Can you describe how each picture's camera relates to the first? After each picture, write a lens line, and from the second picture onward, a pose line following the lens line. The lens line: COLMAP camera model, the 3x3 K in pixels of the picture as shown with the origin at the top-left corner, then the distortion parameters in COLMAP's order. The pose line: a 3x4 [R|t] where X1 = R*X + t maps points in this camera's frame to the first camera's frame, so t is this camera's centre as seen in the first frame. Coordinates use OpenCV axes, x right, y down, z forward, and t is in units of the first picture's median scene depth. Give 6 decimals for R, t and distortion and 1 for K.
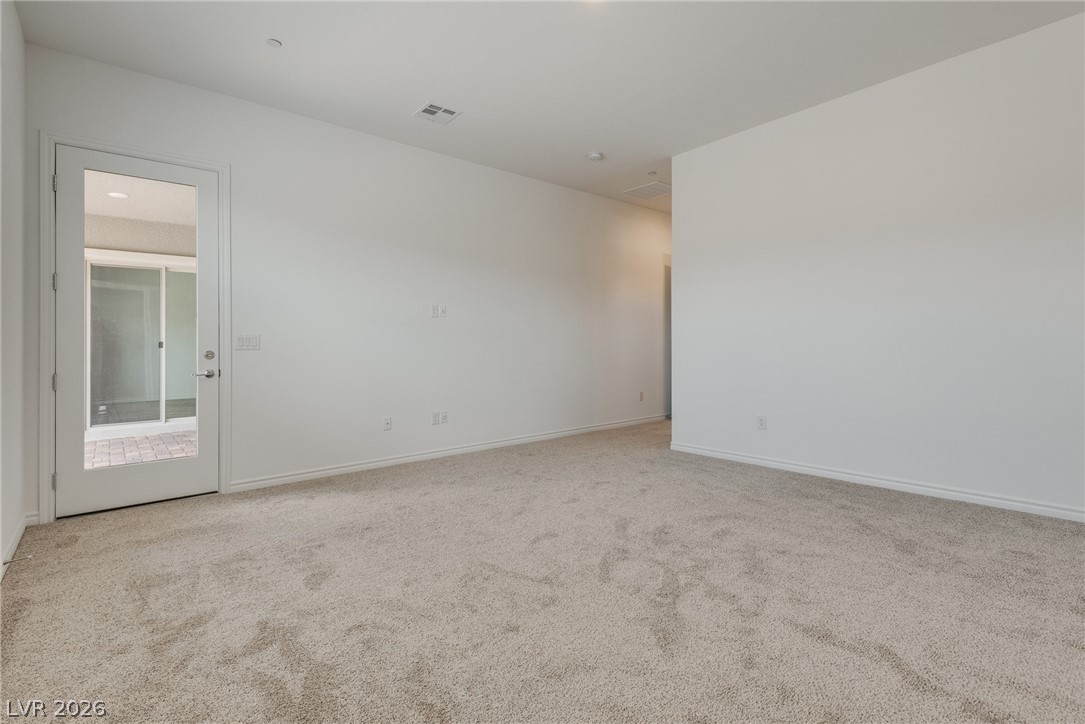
lens RADIAL K [[512.5, 0, 531.9], [0, 512.5, 348.2], [0, 0, 1]] dist [0.039002, -0.028189]
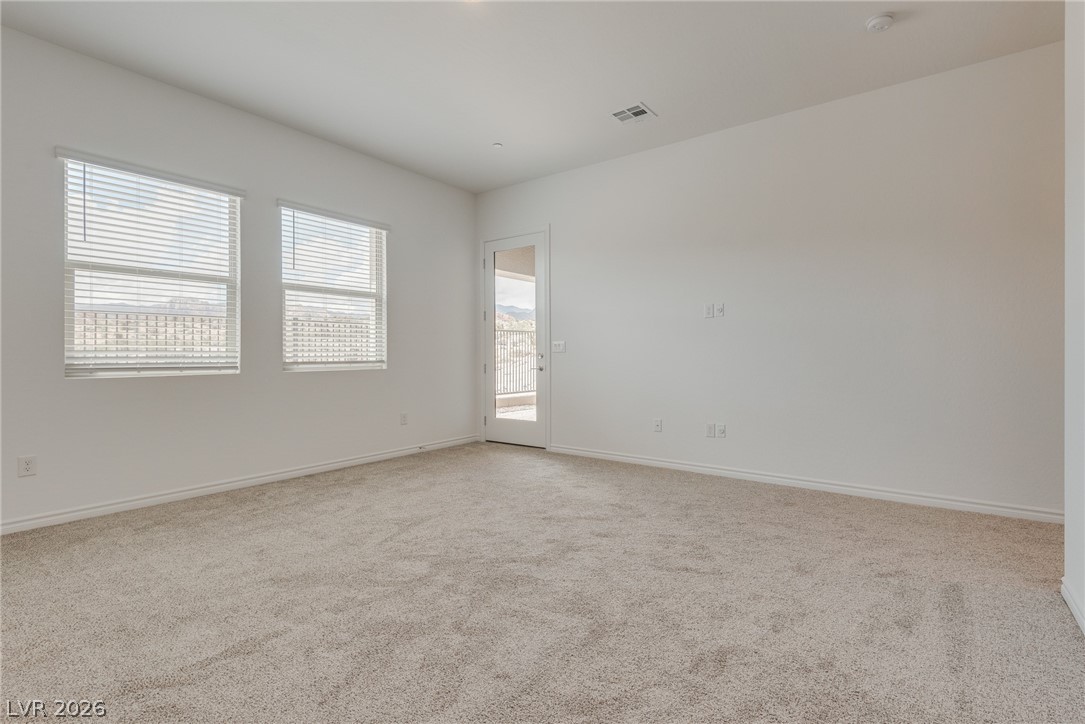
lens RADIAL K [[512.5, 0, 531.9], [0, 512.5, 348.2], [0, 0, 1]] dist [0.039002, -0.028189]
pose [[0.217093, -0.001061, -0.976150, 0.945334], [-0.001084, 0.999999, -0.001328, -0.007857], [0.976150, 0.001347, 0.217091, 0.759352]]
